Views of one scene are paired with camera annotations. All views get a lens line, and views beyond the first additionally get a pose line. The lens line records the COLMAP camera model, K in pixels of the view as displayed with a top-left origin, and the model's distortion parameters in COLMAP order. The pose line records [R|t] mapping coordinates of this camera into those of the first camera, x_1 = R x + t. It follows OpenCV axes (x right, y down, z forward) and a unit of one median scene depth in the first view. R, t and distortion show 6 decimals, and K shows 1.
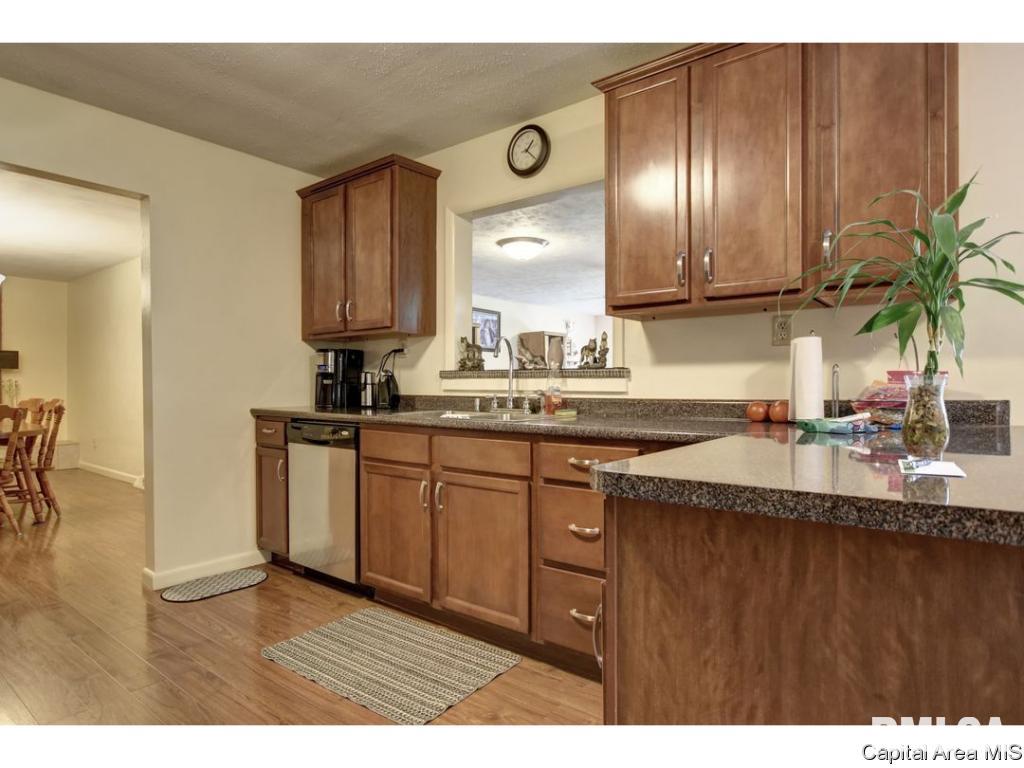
lens RADIAL K [[582.6, 0, 512.0], [0, 582.6, 384.0], [0, 0, 1]] dist [-0.017654, 0.002123]
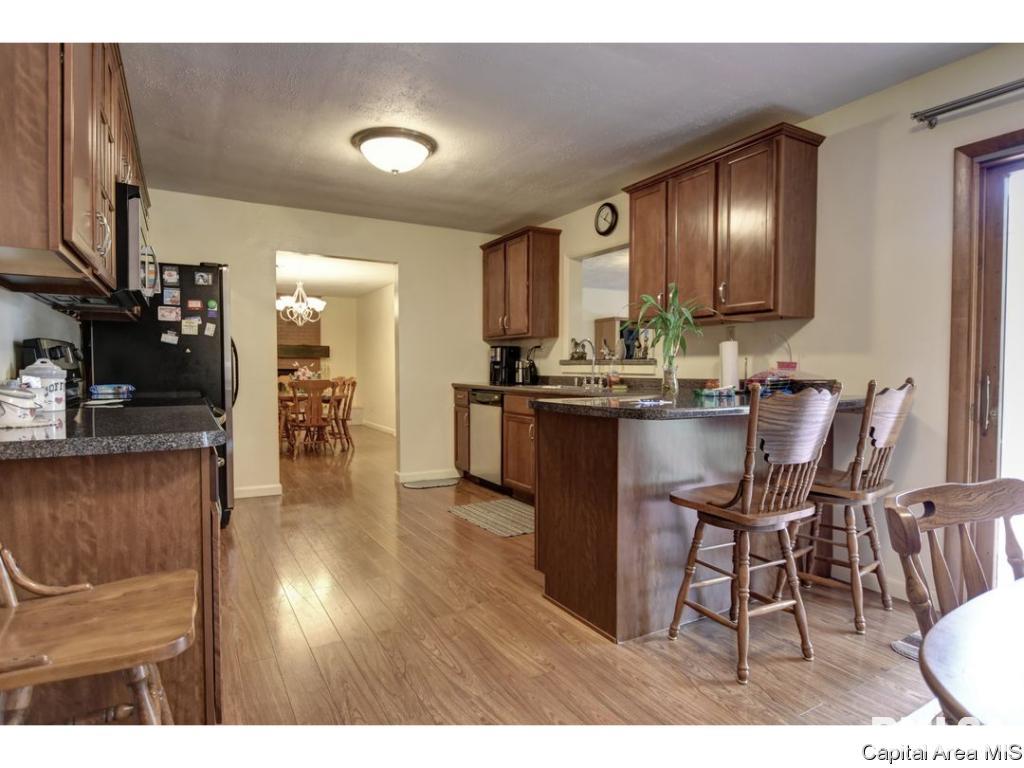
lens RADIAL K [[582.6, 0, 512.0], [0, 582.6, 384.0], [0, 0, 1]] dist [-0.017654, 0.002123]
pose [[0.925277, 0.015458, -0.378976, 0.349139], [-0.006398, 0.999663, 0.025153, 0.002650], [0.379237, -0.020849, 0.925065, -0.487185]]
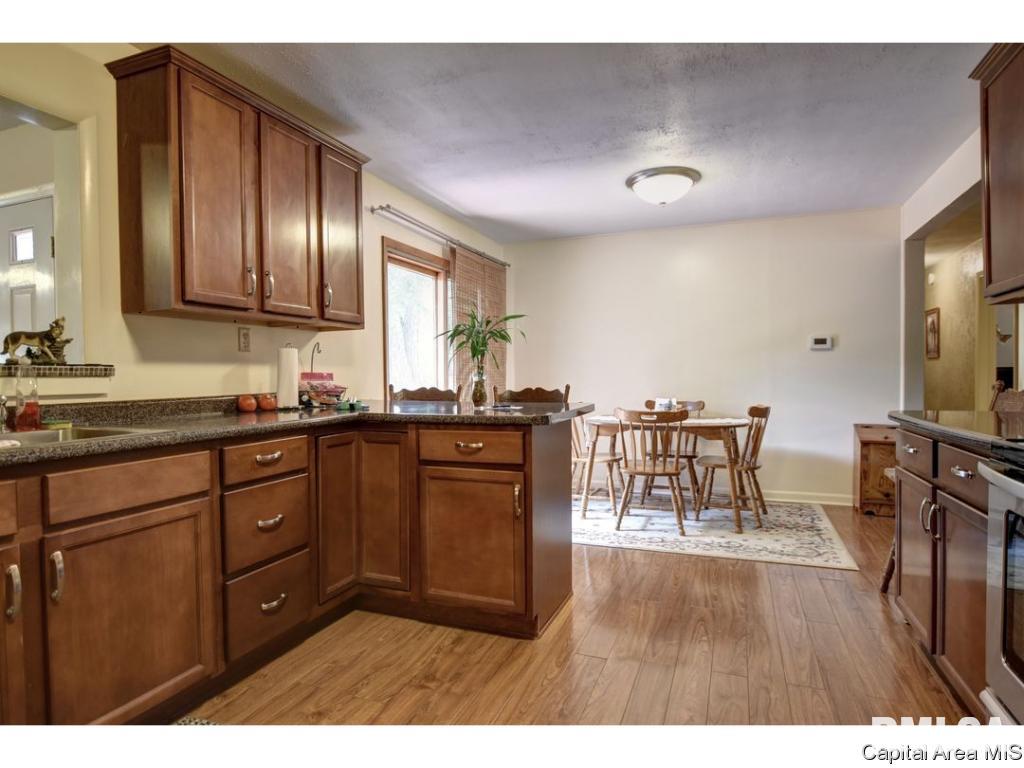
lens RADIAL K [[582.6, 0, 512.0], [0, 582.6, 384.0], [0, 0, 1]] dist [-0.017654, 0.002123]
pose [[-0.295387, -0.008556, 0.955339, -0.615851], [0.017323, 0.999748, 0.014310, -0.001884], [-0.955221, 0.020776, -0.295164, 0.547387]]
